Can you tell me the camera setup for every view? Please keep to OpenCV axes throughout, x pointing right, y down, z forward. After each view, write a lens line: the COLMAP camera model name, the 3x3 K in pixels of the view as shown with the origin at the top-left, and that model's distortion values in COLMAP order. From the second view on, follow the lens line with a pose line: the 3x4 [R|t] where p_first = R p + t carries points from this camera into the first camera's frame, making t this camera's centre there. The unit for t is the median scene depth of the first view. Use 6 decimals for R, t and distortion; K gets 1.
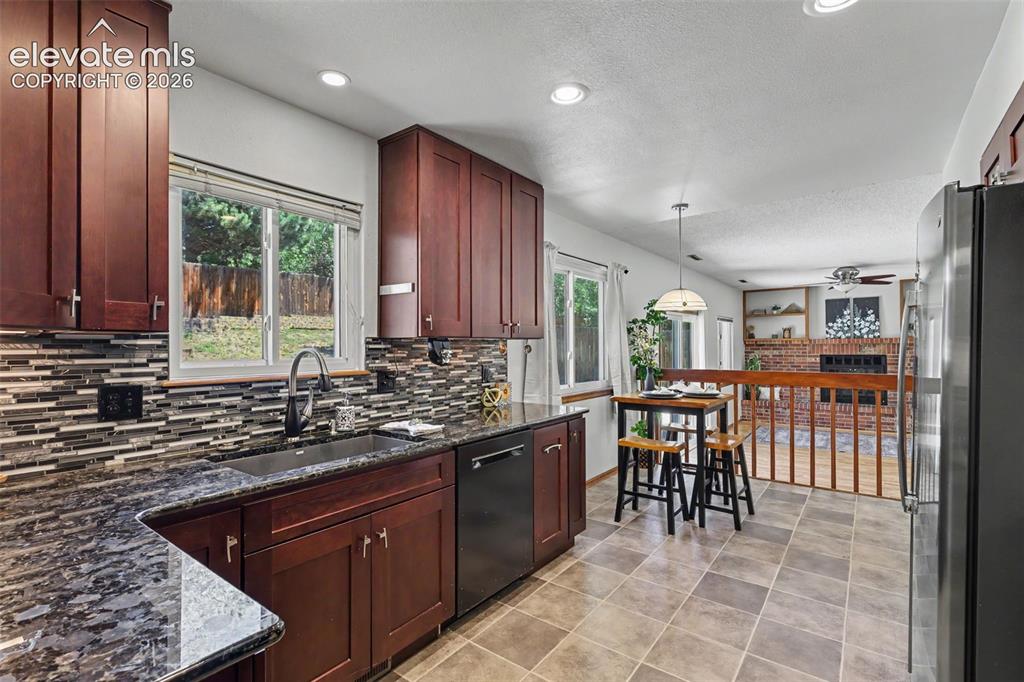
lens RADIAL K [[475.9, 0, 509.2], [0, 475.9, 347.0], [0, 0, 1]] dist [-0.003398, 0.002716]
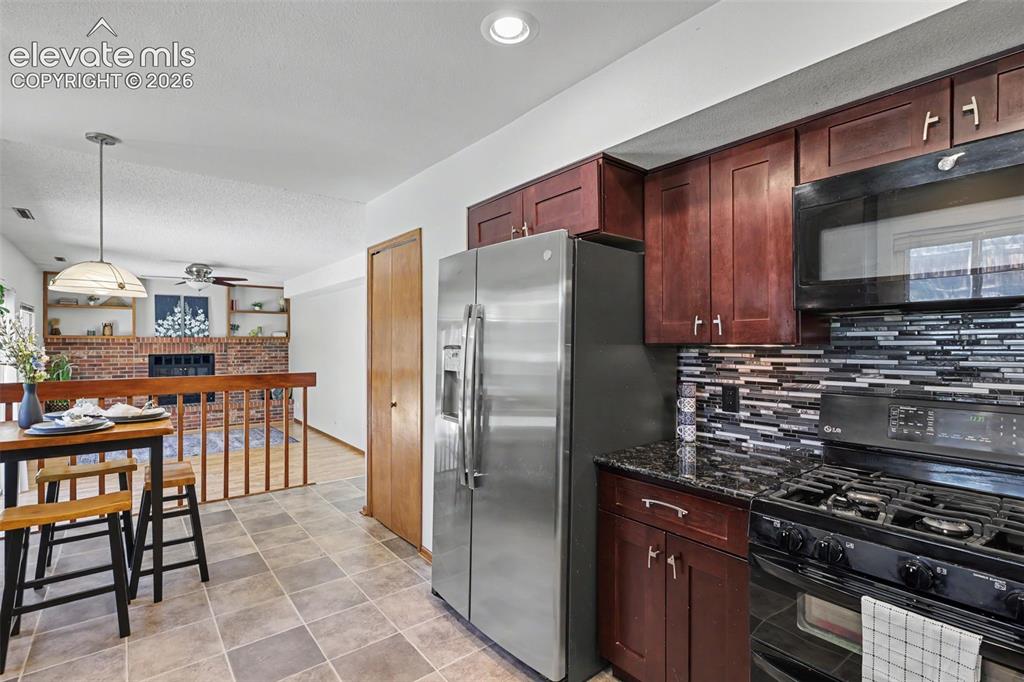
lens RADIAL K [[475.9, 0, 510.8], [0, 475.9, 342.7], [0, 0, 1]] dist [-0.003398, 0.002716]
pose [[0.249493, 0.005018, 0.968364, -0.054599], [-0.000117, 0.999987, -0.005152, -0.002097], [-0.968377, 0.001172, 0.249490, 0.108023]]
